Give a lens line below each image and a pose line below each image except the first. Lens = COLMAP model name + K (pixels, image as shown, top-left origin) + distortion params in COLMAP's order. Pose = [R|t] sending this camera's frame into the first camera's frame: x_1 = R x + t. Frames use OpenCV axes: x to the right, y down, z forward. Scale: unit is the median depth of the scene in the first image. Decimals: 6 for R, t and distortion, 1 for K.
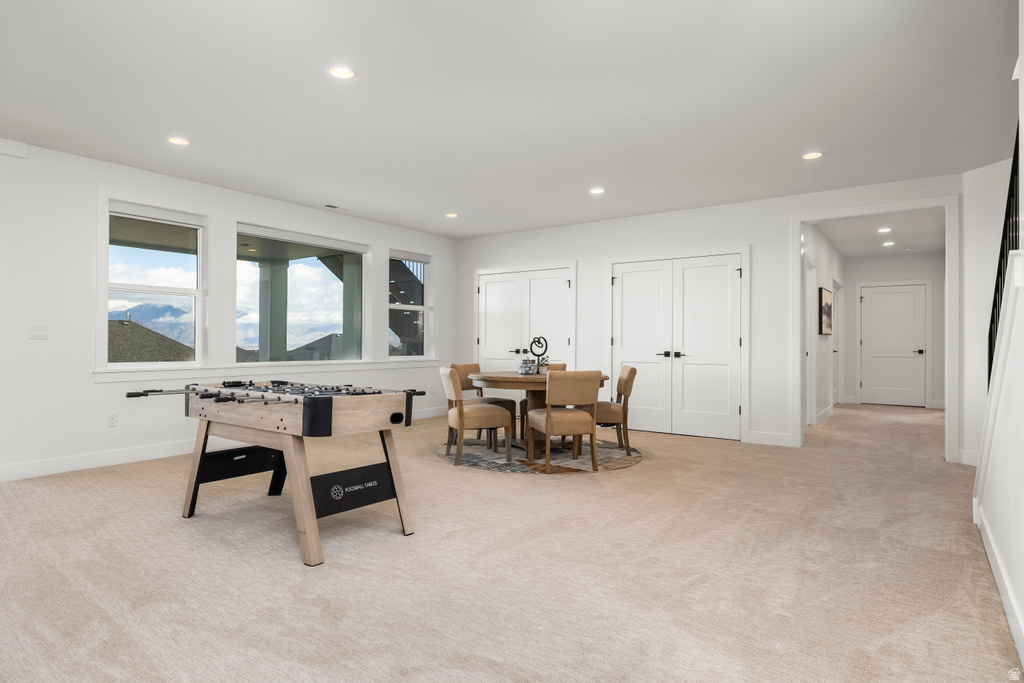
lens RADIAL K [[573.7, 0, 506.6], [0, 573.7, 340.2], [0, 0, 1]] dist [-0.004632, -0.000304]
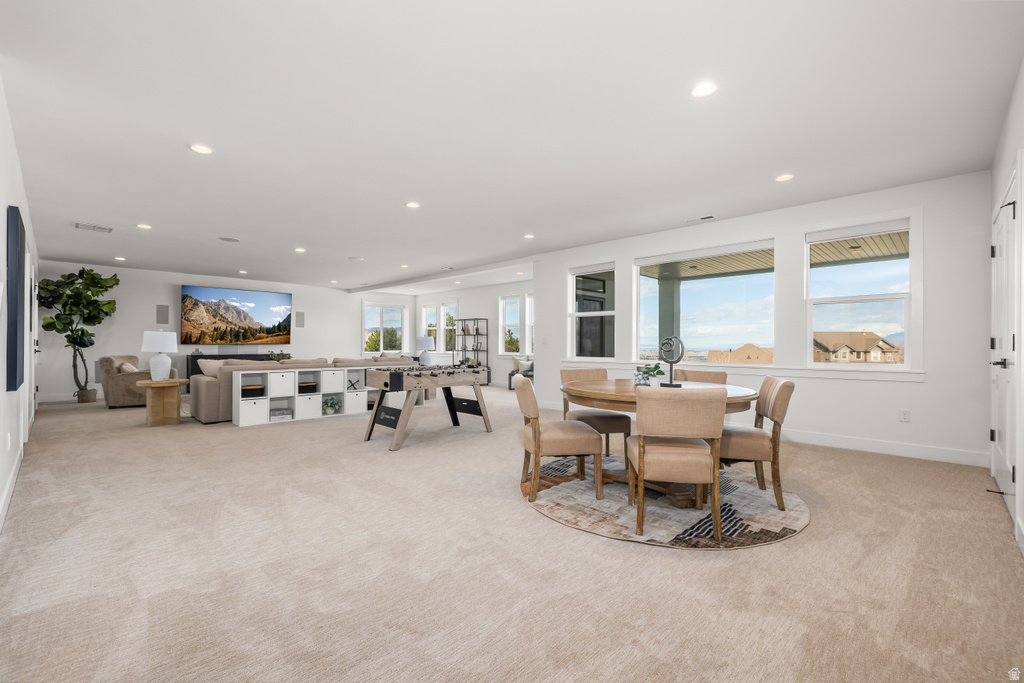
lens RADIAL K [[433.6, 0, 510.2], [0, 433.6, 344.7], [0, 0, 1]] dist [-0.002195, -0.000060]
pose [[-0.132032, -0.004480, -0.991235, 0.663346], [0.004060, 0.999979, -0.005060, 0.007092], [0.991237, -0.004692, -0.132011, 0.915841]]
